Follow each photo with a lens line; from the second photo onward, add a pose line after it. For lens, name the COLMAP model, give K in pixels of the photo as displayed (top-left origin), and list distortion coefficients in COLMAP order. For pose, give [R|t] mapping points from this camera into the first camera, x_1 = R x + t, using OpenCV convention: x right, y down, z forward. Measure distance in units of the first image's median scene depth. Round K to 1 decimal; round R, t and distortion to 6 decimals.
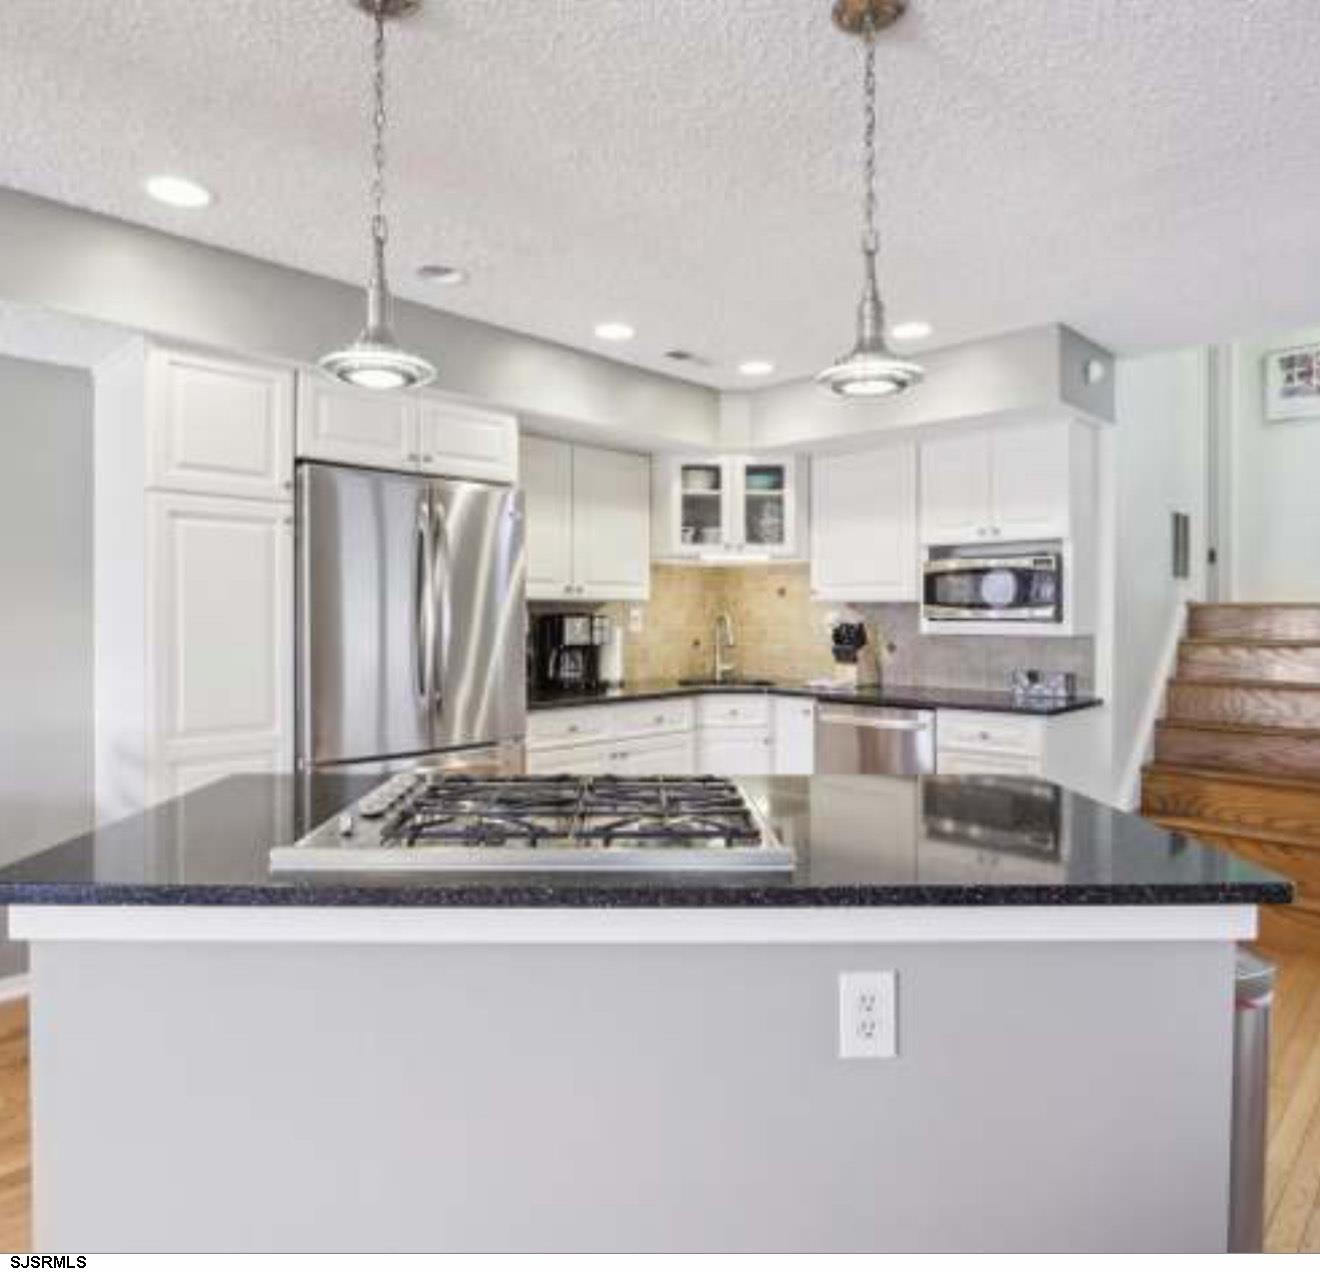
lens RADIAL K [[834.9, 0, 660.0], [0, 834.9, 636.5], [0, 0, 1]] dist [0.003522, -0.001428]
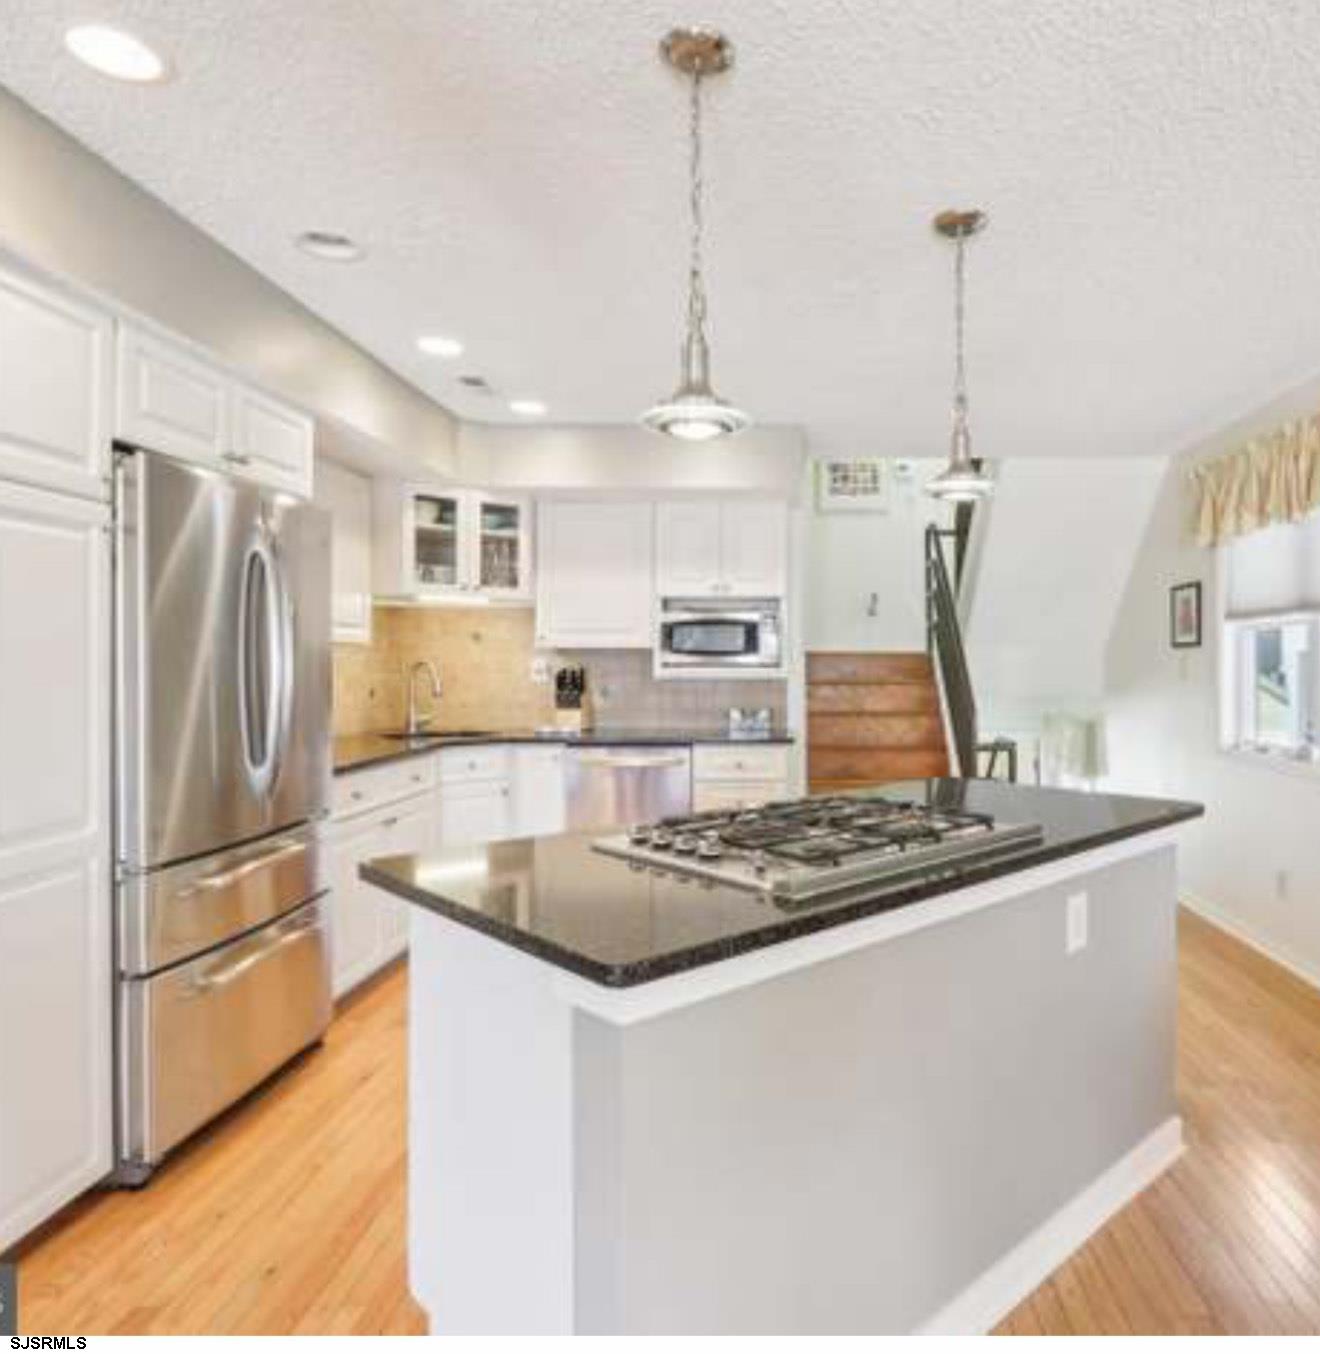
lens RADIAL K [[916.9, 0, 660.0], [0, 916.9, 677.0], [0, 0, 1]] dist [0.029955, 0.002152]
pose [[0.772541, -0.012023, 0.634850, -0.423333], [0.017060, 0.999853, -0.001825, -0.002528], [-0.634735, 0.012241, 0.772633, 0.073537]]
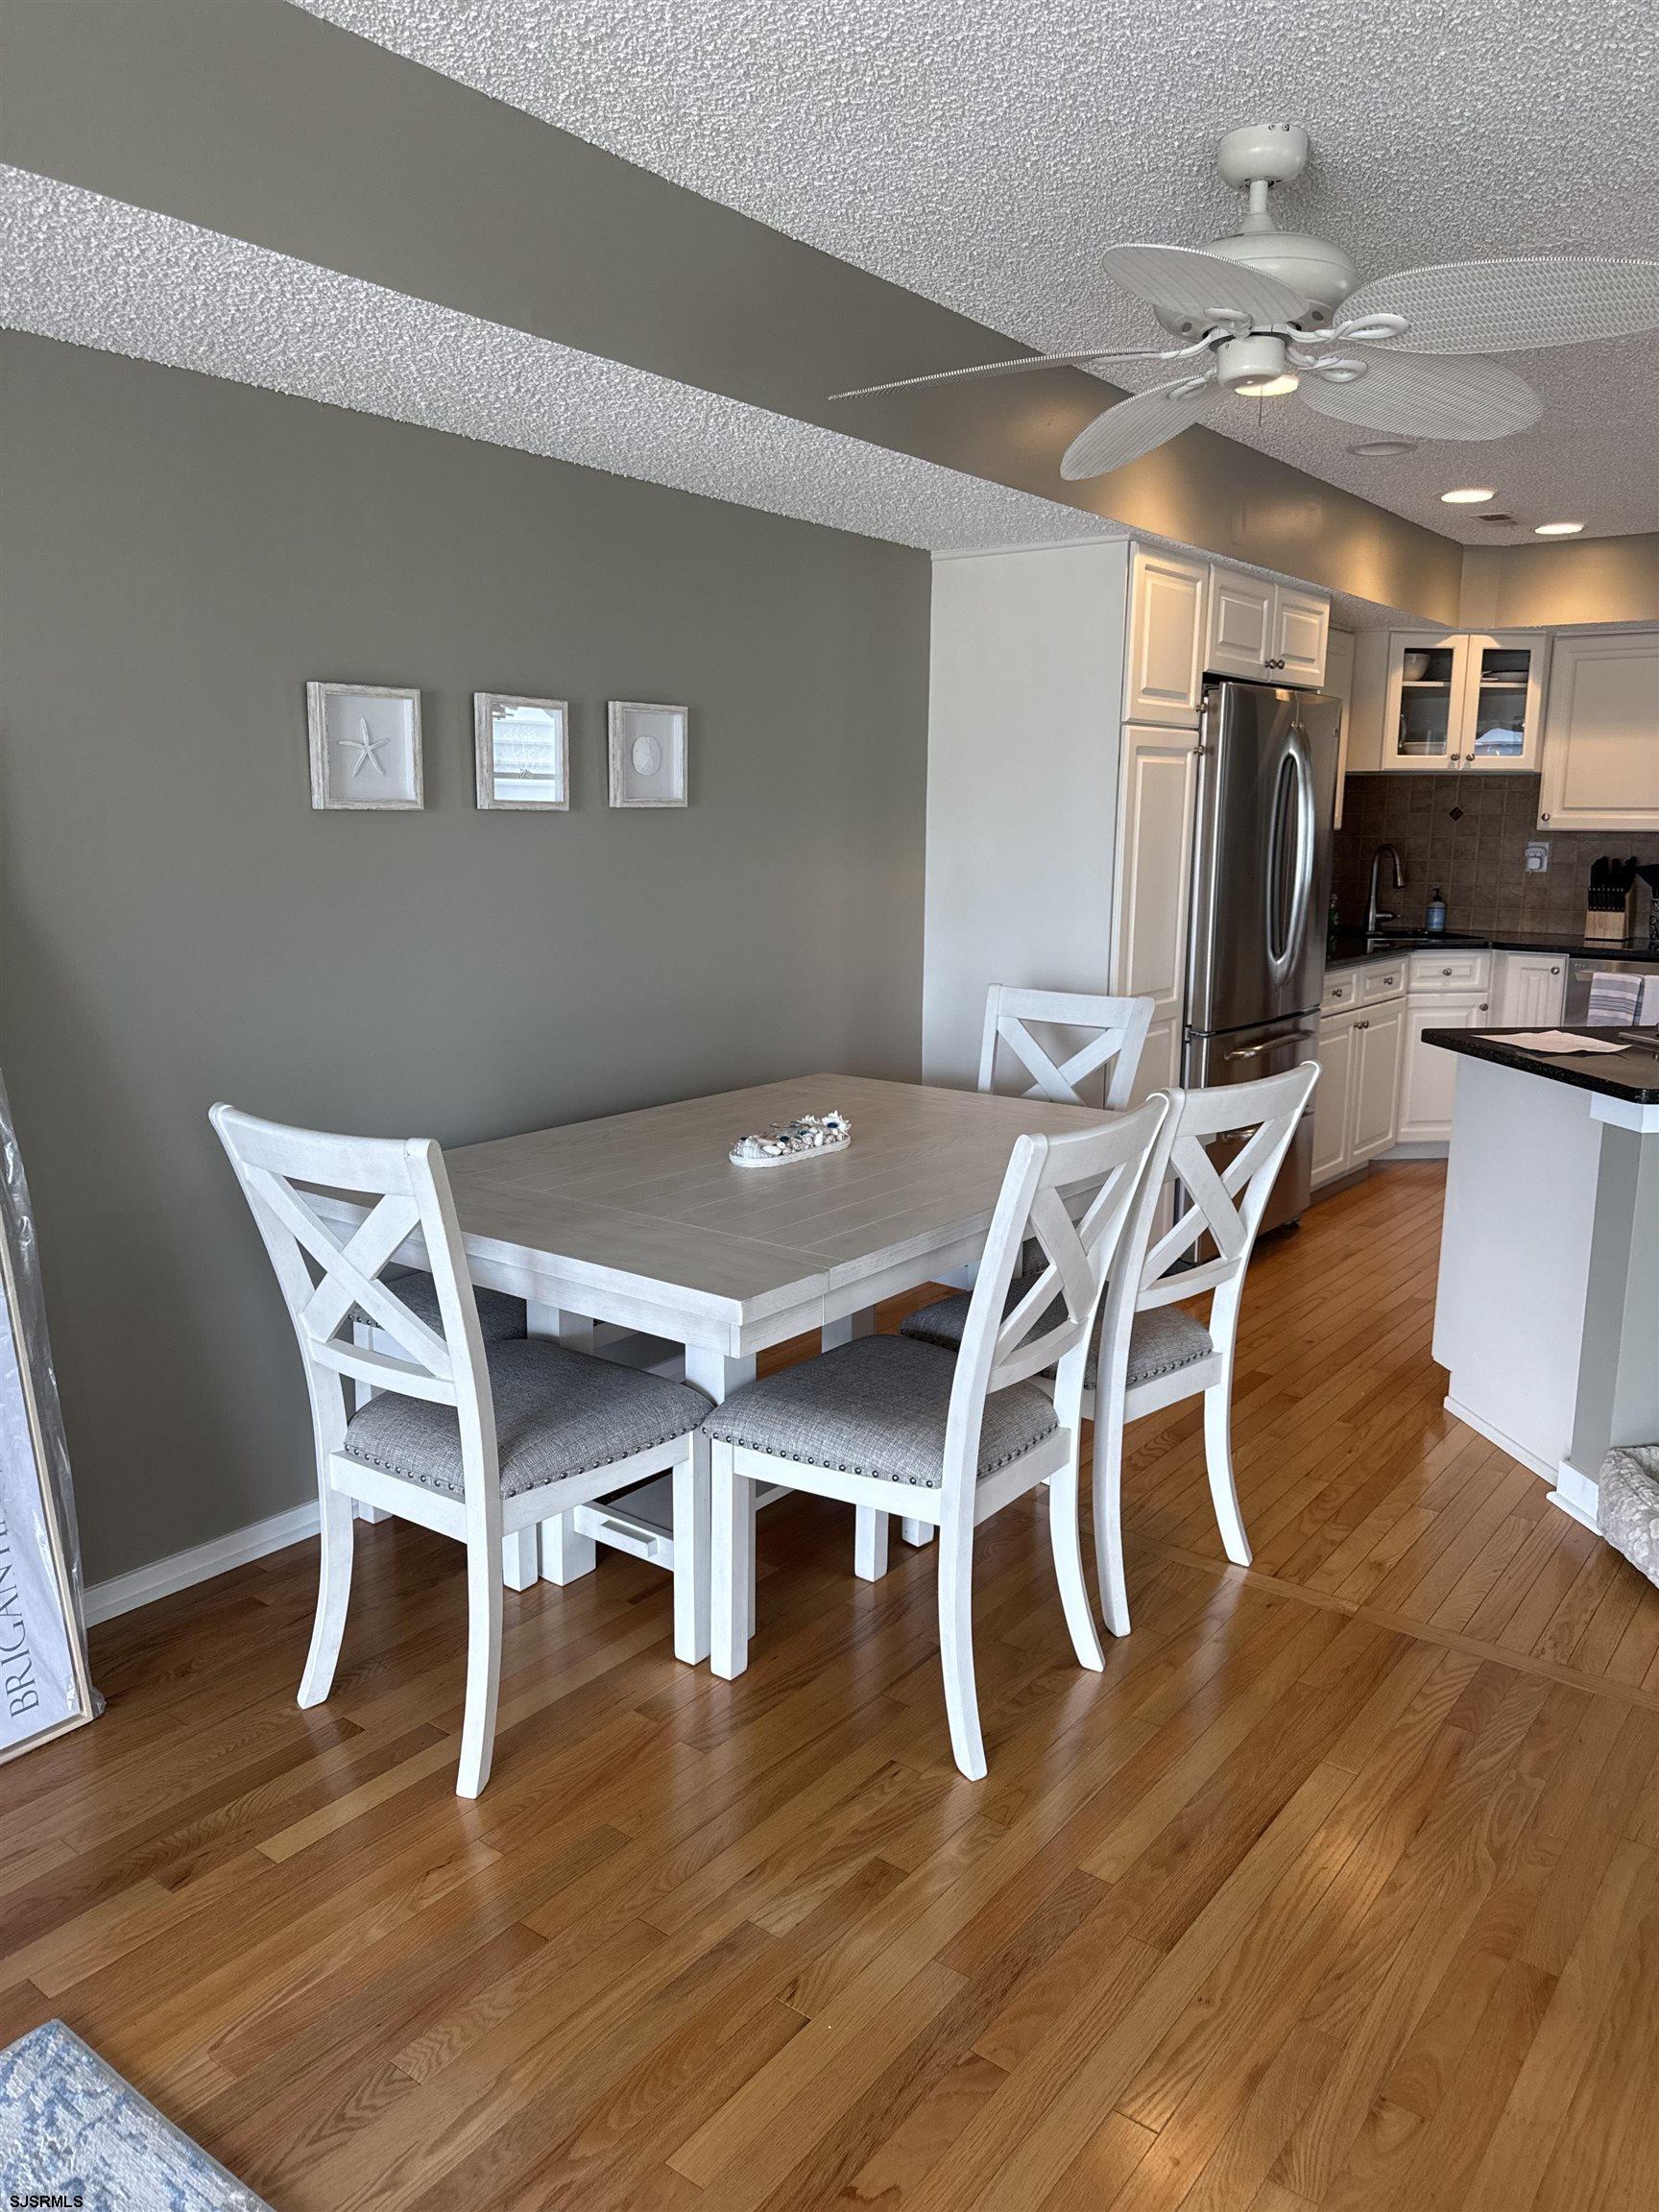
lens RADIAL K [[1584.4, 0, 833.6], [0, 1584.4, 1146.2], [0, 0, 1]] dist [-0.003663, -0.003299]
pose [[0.983604, -0.039747, 0.175909, -0.802723], [0.006494, 0.982584, 0.185707, -0.032535], [-0.180226, -0.181520, 0.966731, -0.407902]]
